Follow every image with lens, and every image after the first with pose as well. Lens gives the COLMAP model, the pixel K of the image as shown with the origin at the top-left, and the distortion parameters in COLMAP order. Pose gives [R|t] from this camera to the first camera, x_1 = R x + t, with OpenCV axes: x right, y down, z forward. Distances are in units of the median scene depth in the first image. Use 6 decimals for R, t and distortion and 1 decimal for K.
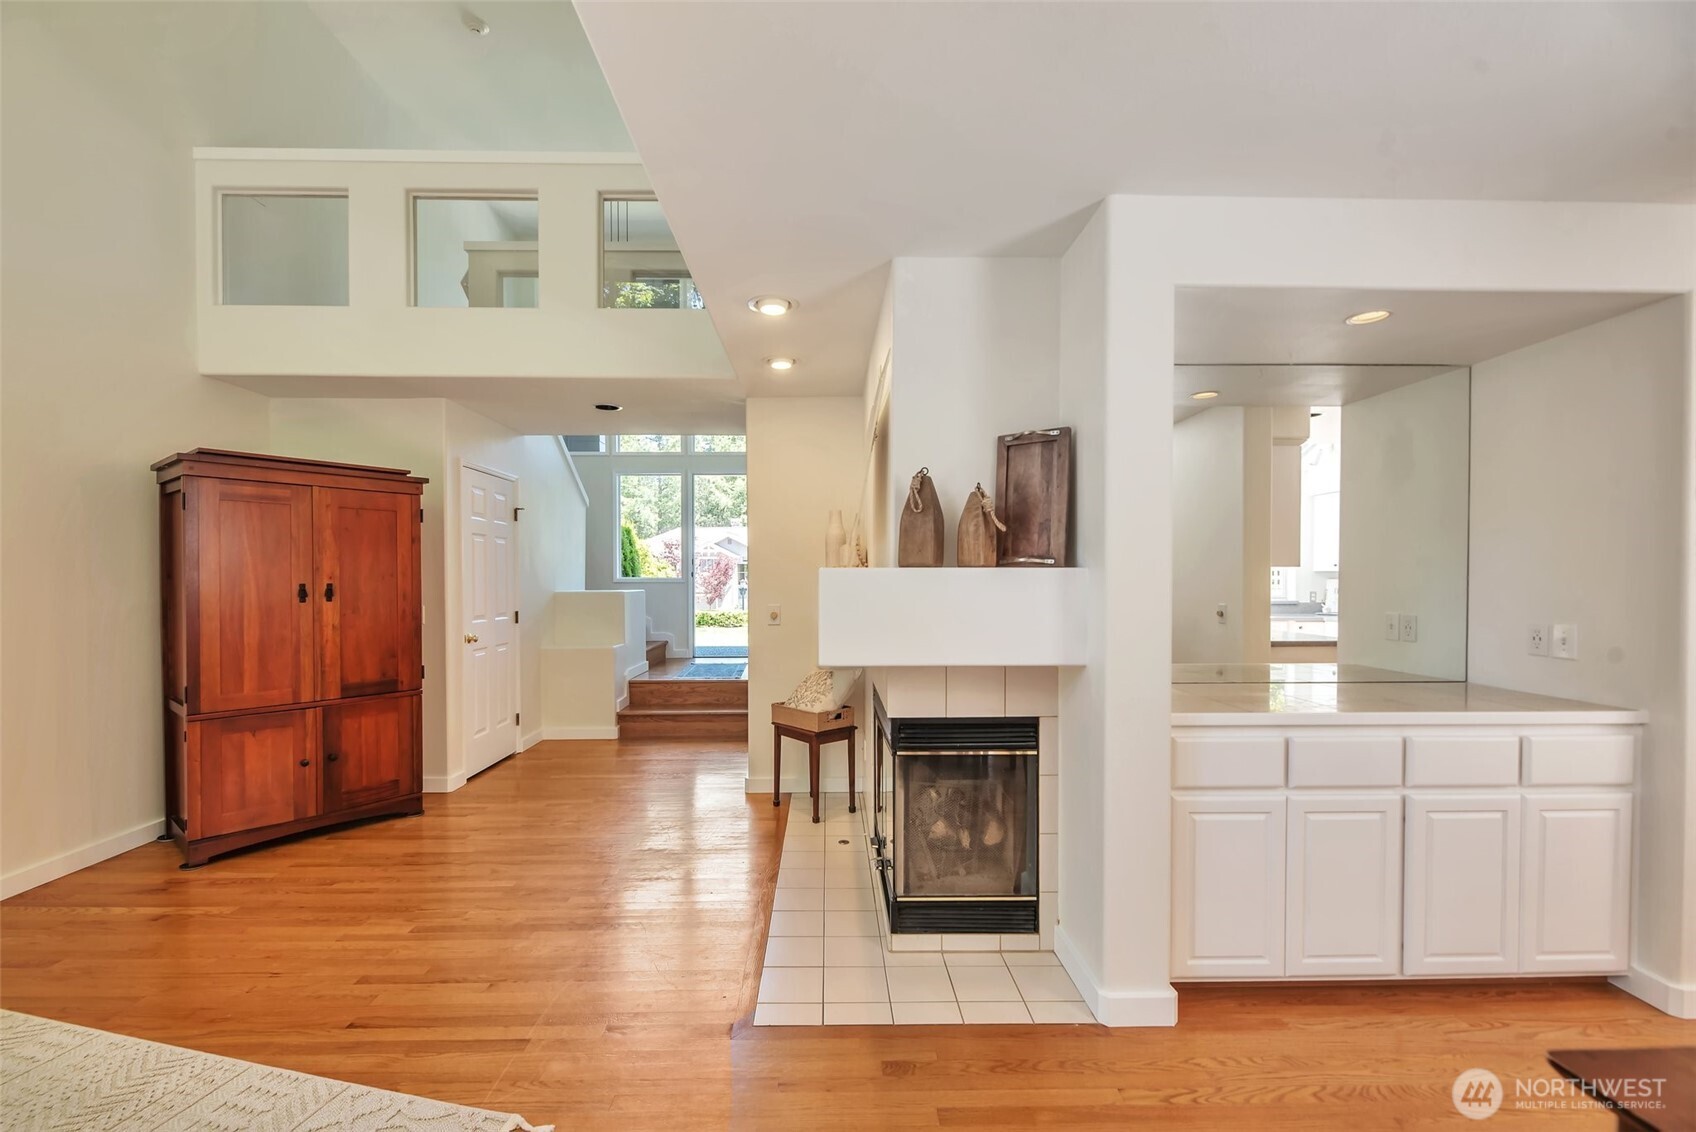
lens RADIAL K [[718.5, 0, 841.0], [0, 718.5, 581.6], [0, 0, 1]] dist [0.000170, -0.000127]
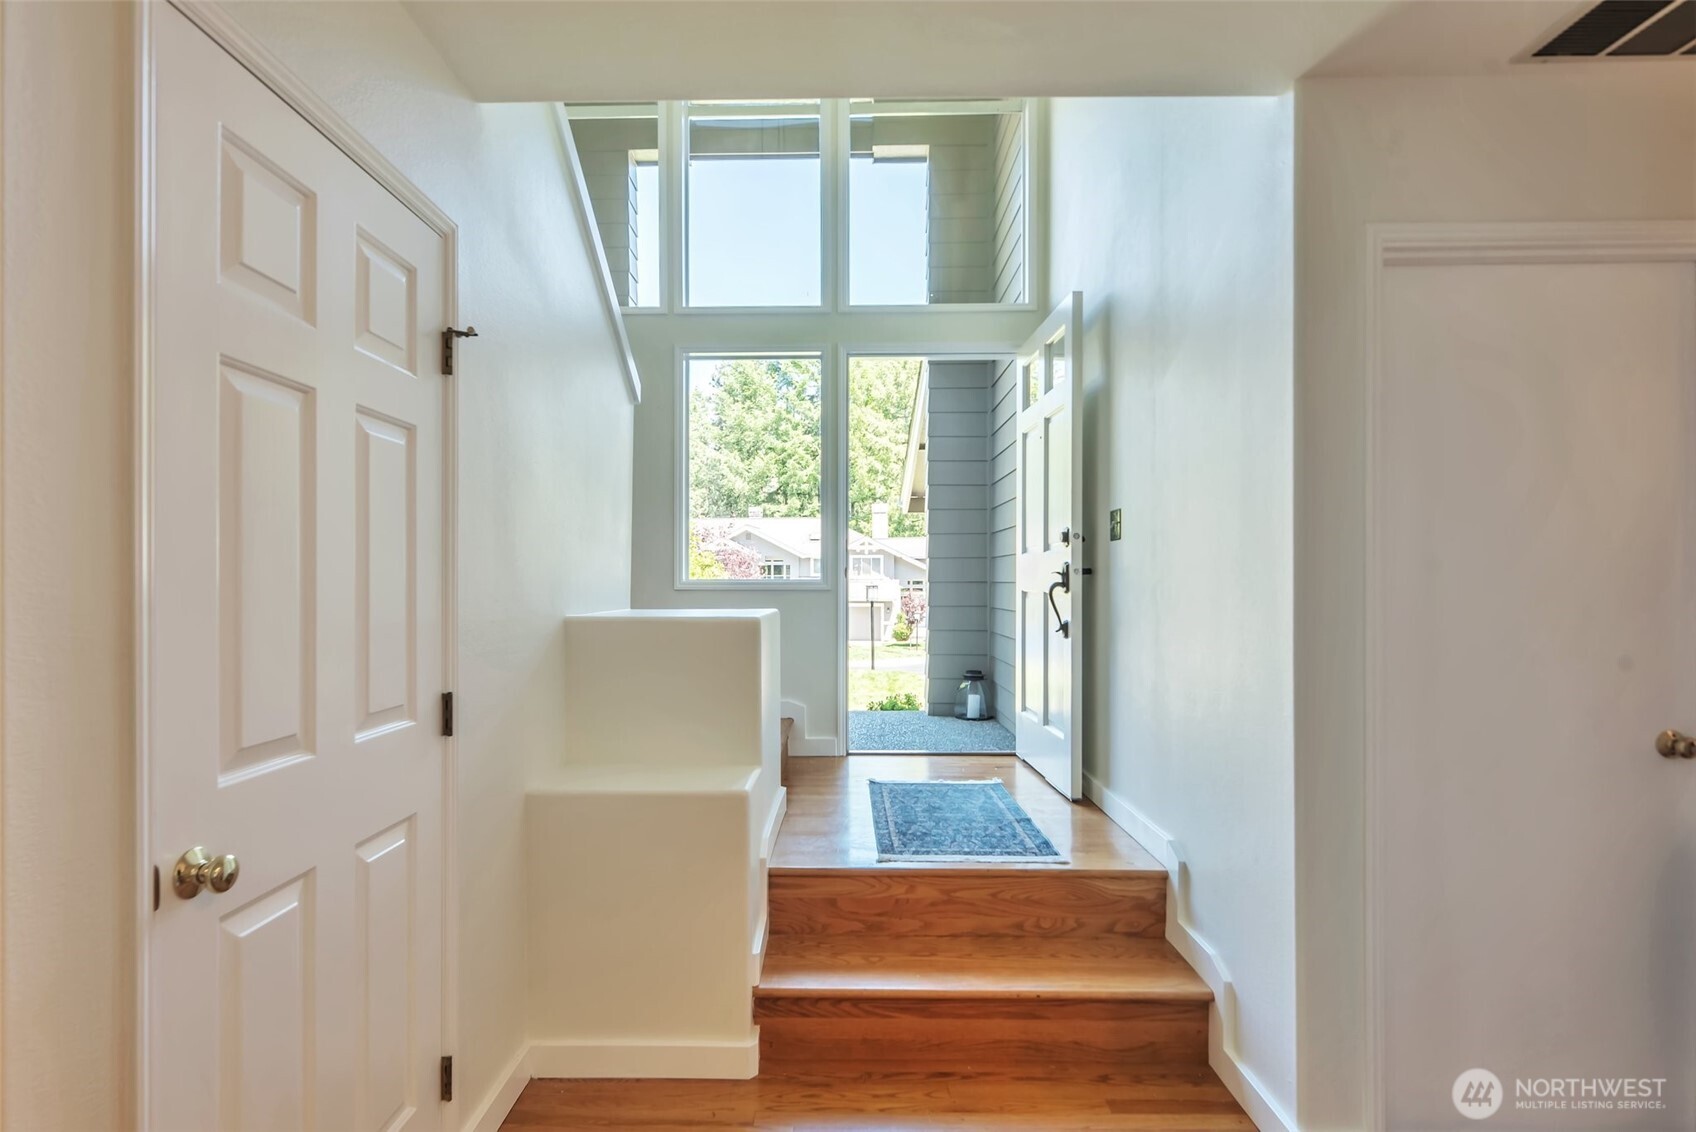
lens RADIAL K [[847.0, 0, 848.0], [0, 847.0, 566.0], [0, 0, 1]] dist [0.001151, 0.000217]
pose [[0.999883, 0.000395, -0.015282, -0.196180], [-0.000774, 0.999693, -0.024760, -0.000923], [0.015267, 0.024769, 0.999577, 0.454111]]
